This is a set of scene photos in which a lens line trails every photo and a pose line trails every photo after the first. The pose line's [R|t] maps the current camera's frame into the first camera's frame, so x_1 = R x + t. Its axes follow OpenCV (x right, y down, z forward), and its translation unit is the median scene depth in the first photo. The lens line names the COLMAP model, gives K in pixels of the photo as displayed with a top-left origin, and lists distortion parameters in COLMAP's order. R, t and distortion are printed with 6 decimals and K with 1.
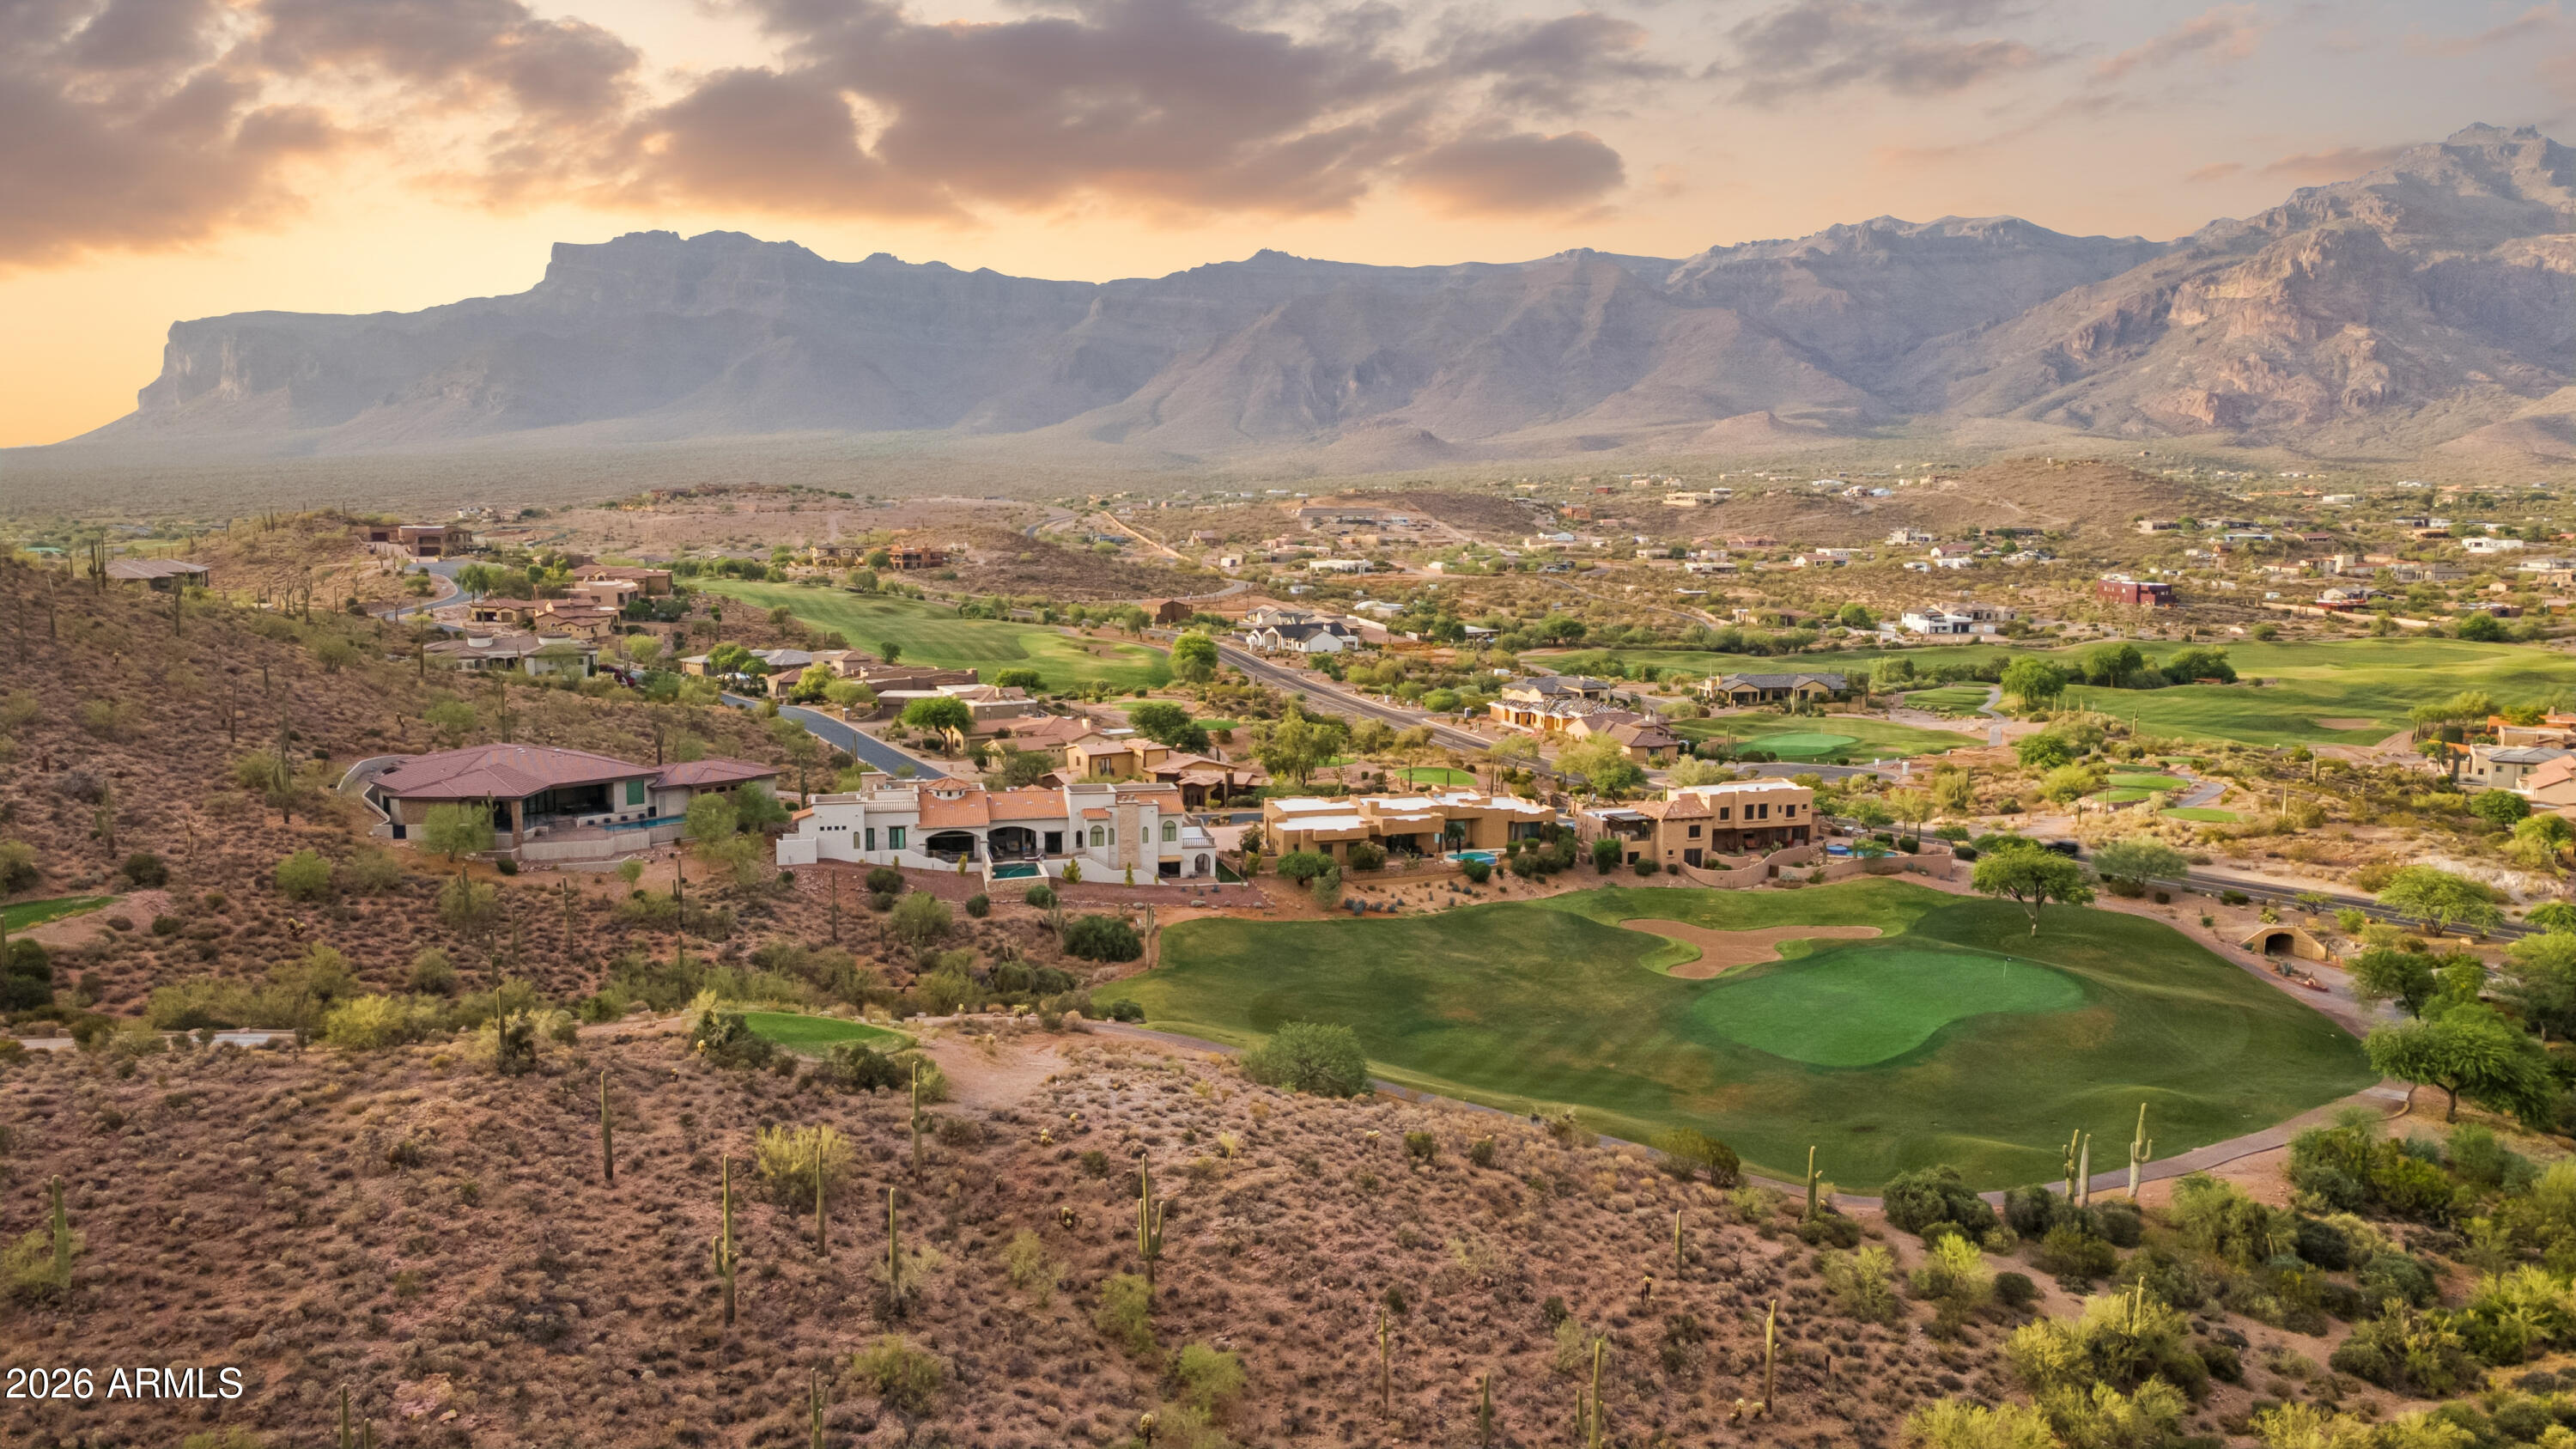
lens RADIAL K [[1880.9, 0, 1308.0], [0, 1880.9, 735.0], [0, 0, 1]] dist [0.042789, 0.000308]
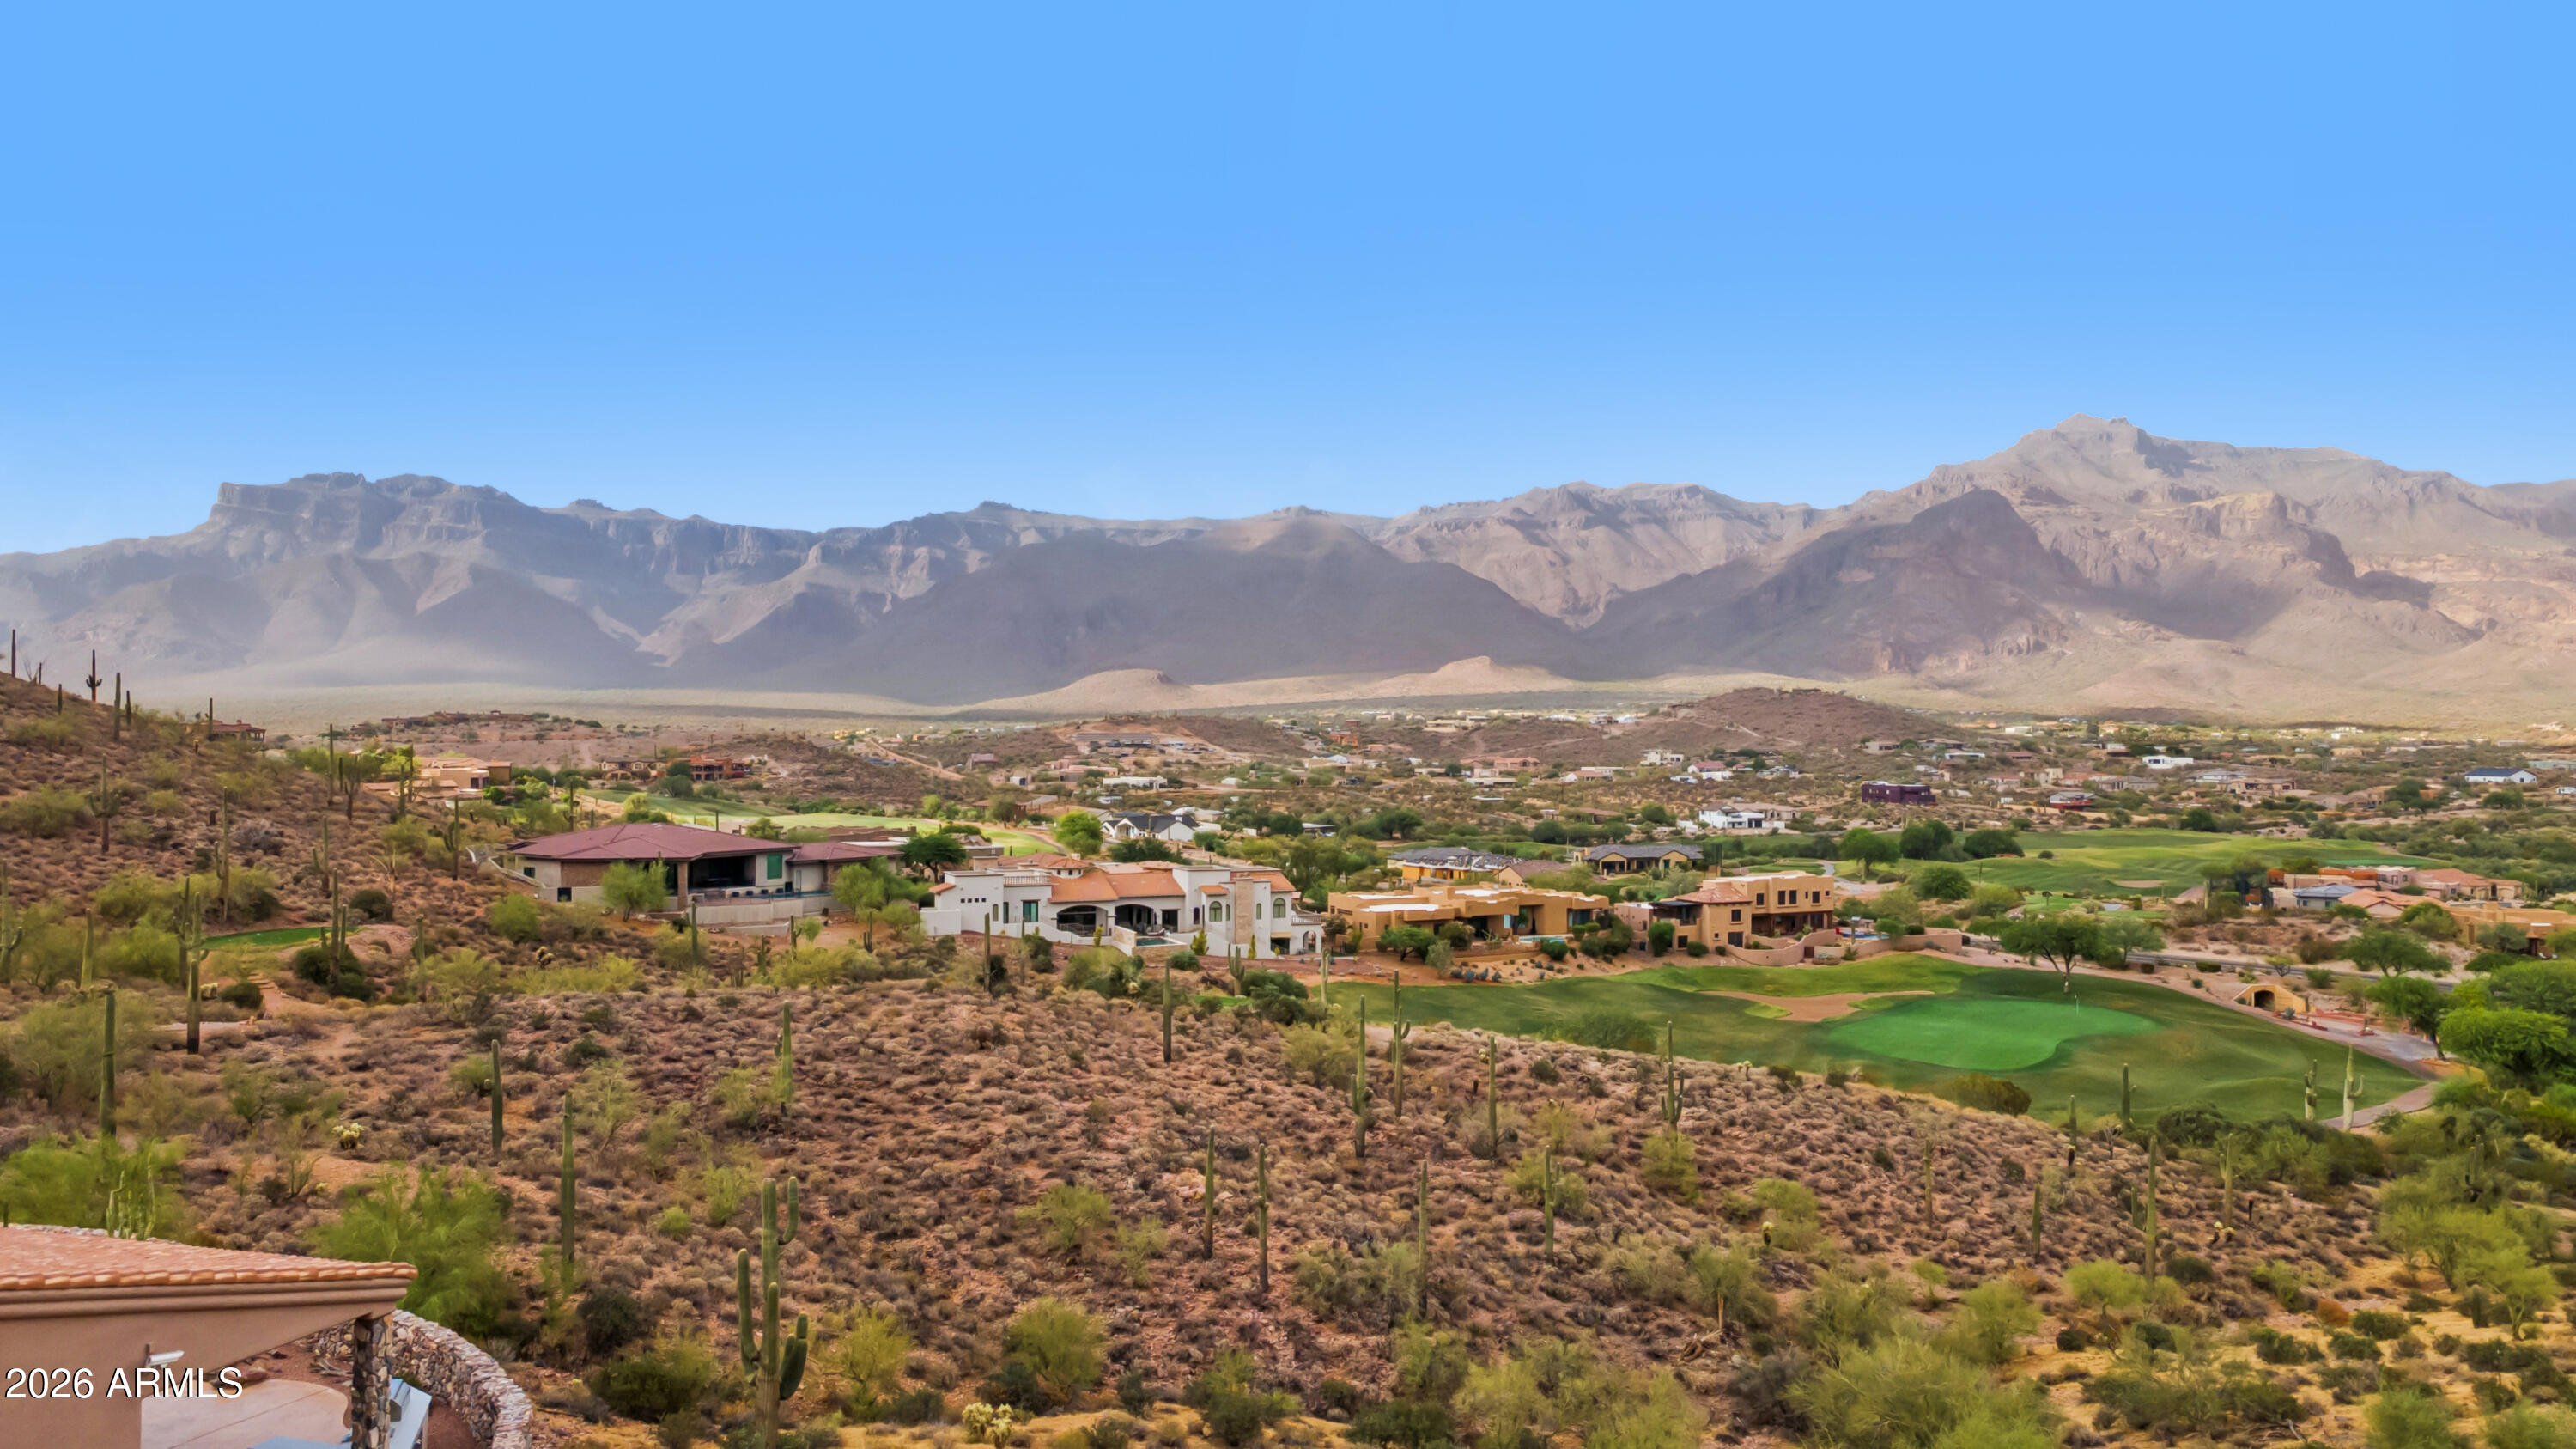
lens RADIAL K [[1890.7, 0, 1308.5], [0, 1890.7, 735.0], [0, 0, 1]] dist [0.042651, 0.003551]
pose [[0.987761, -0.003115, 0.155946, -0.196539], [0.024011, 0.990919, -0.132296, 0.084636], [-0.154118, 0.134421, 0.978866, -0.023543]]
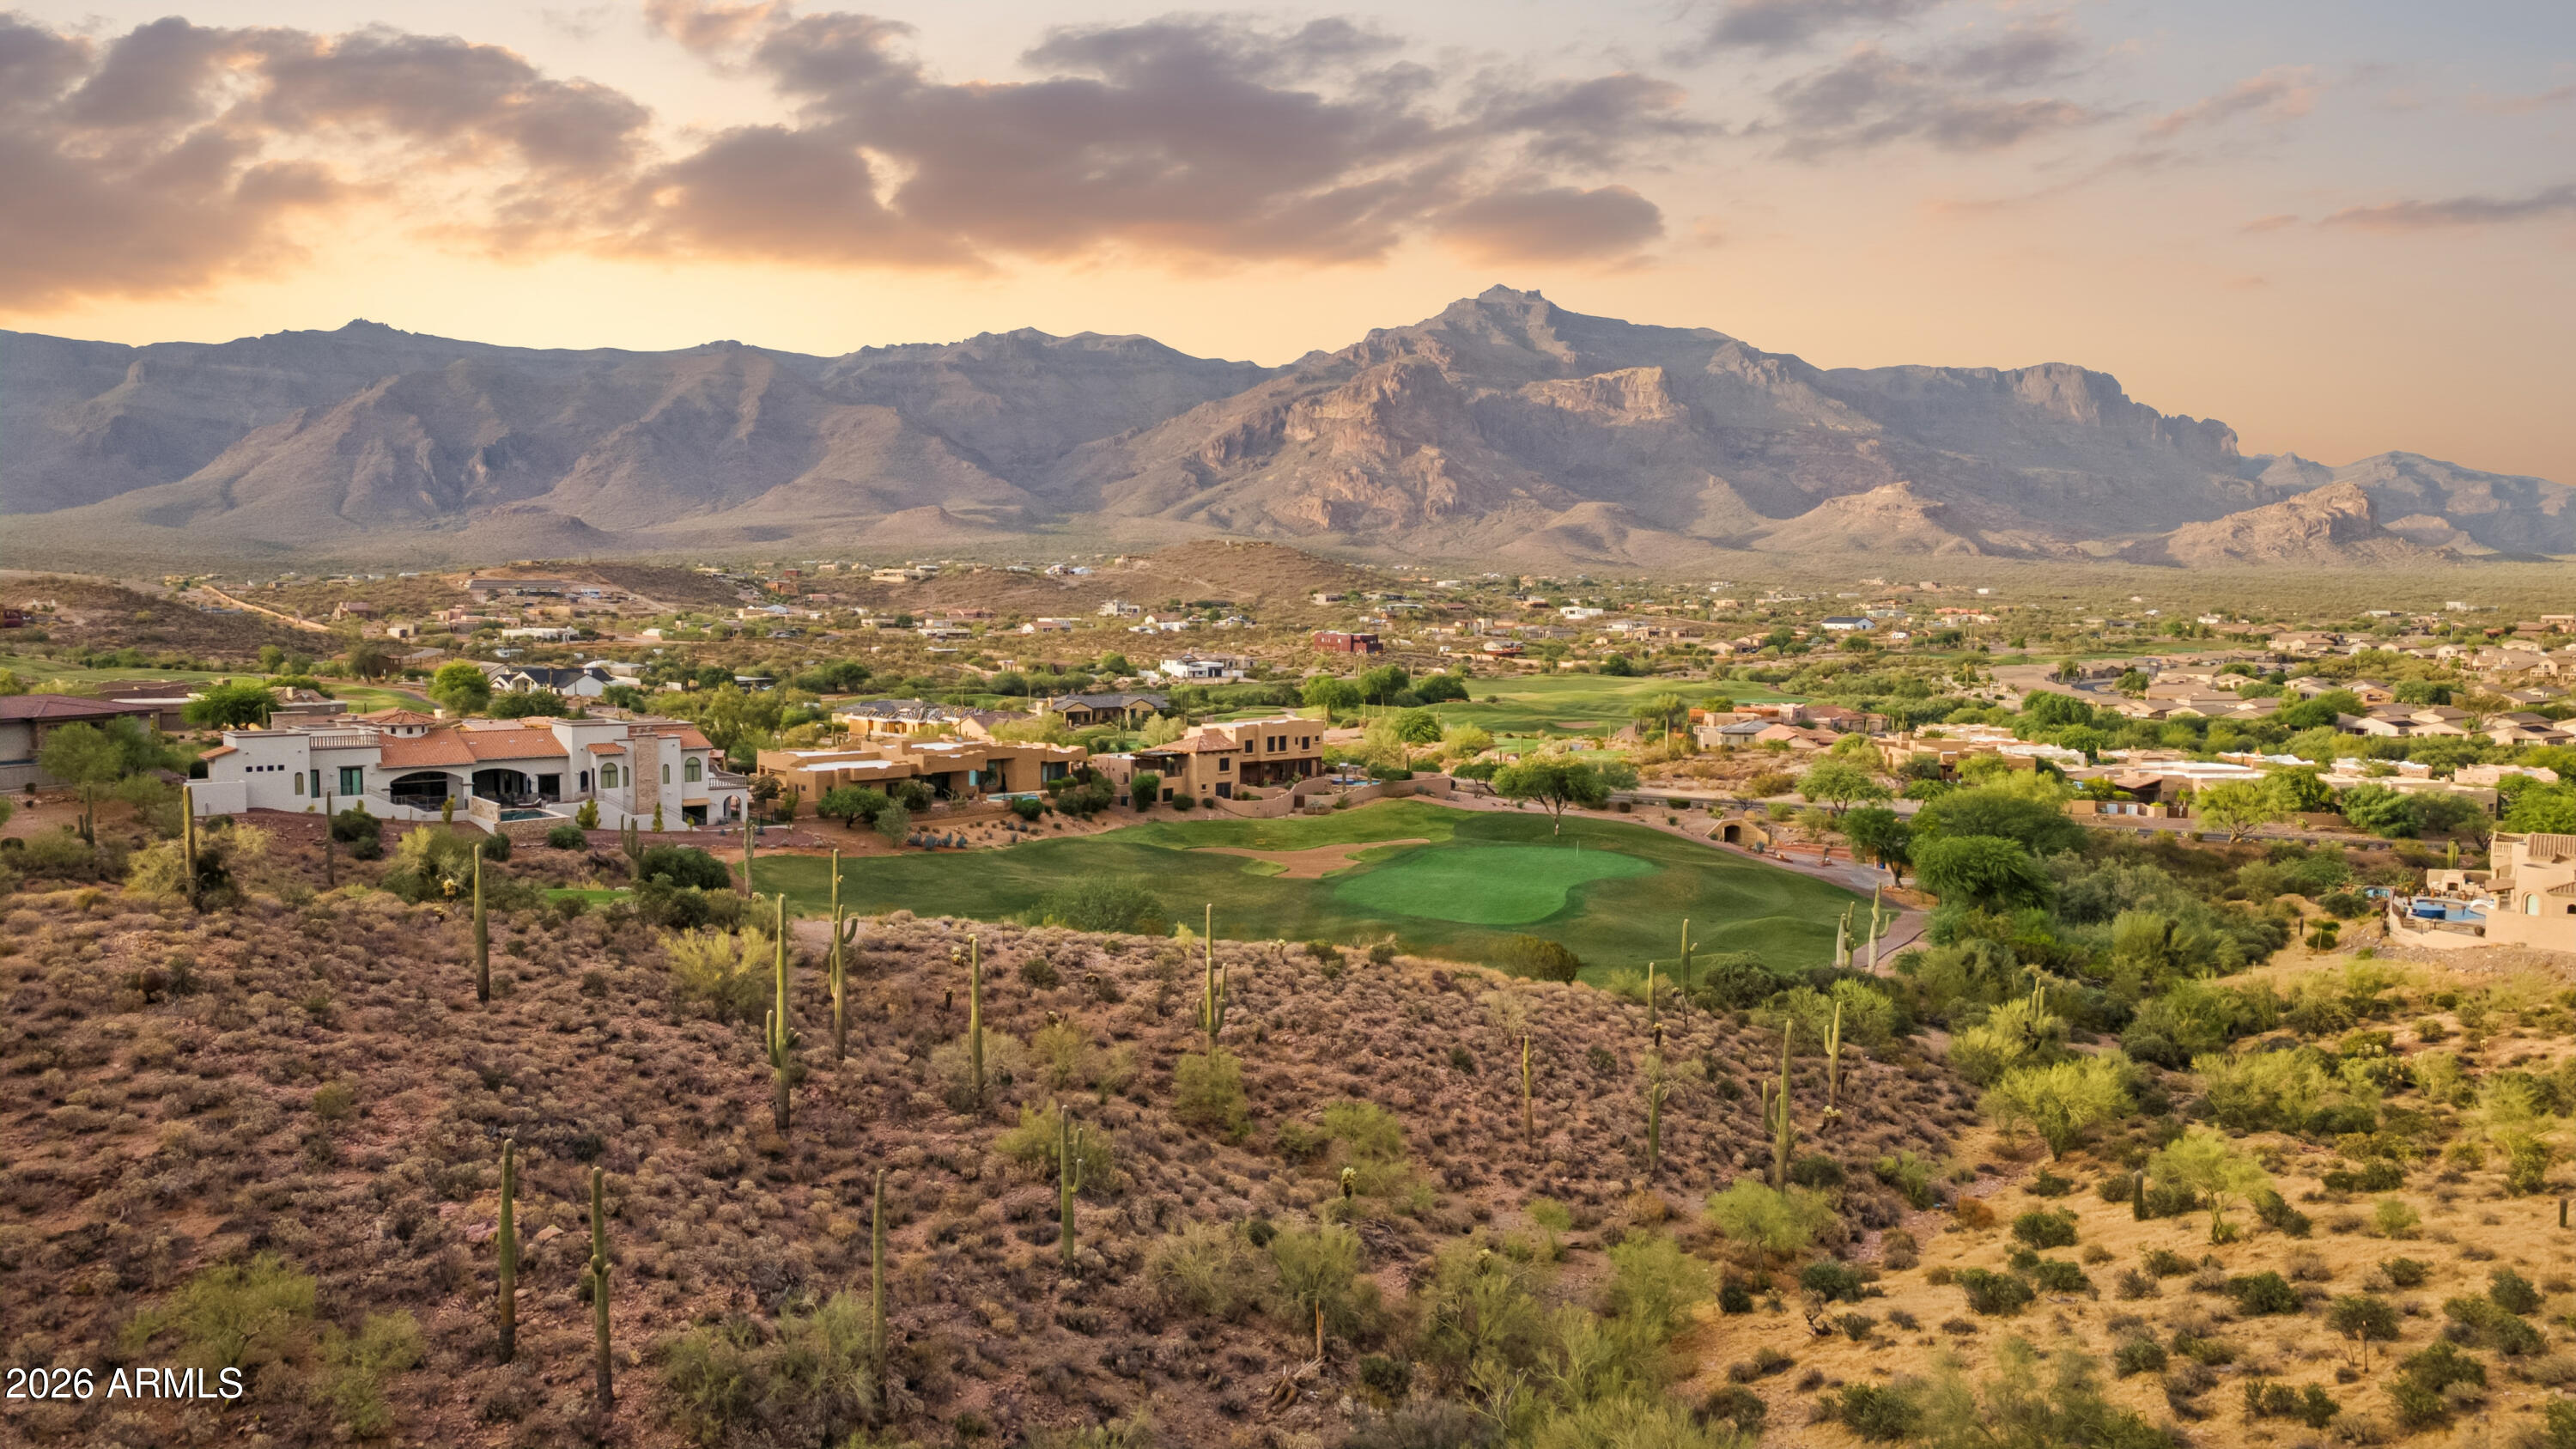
lens RADIAL K [[1880.9, 0, 1308.0], [0, 1880.9, 735.0], [0, 0, 1]] dist [0.042789, 0.000308]
pose [[0.902850, -0.033071, 0.428682, -0.169268], [0.057418, 0.997381, -0.043984, 0.079839], [-0.426104, 0.064325, 0.902384, 0.101262]]
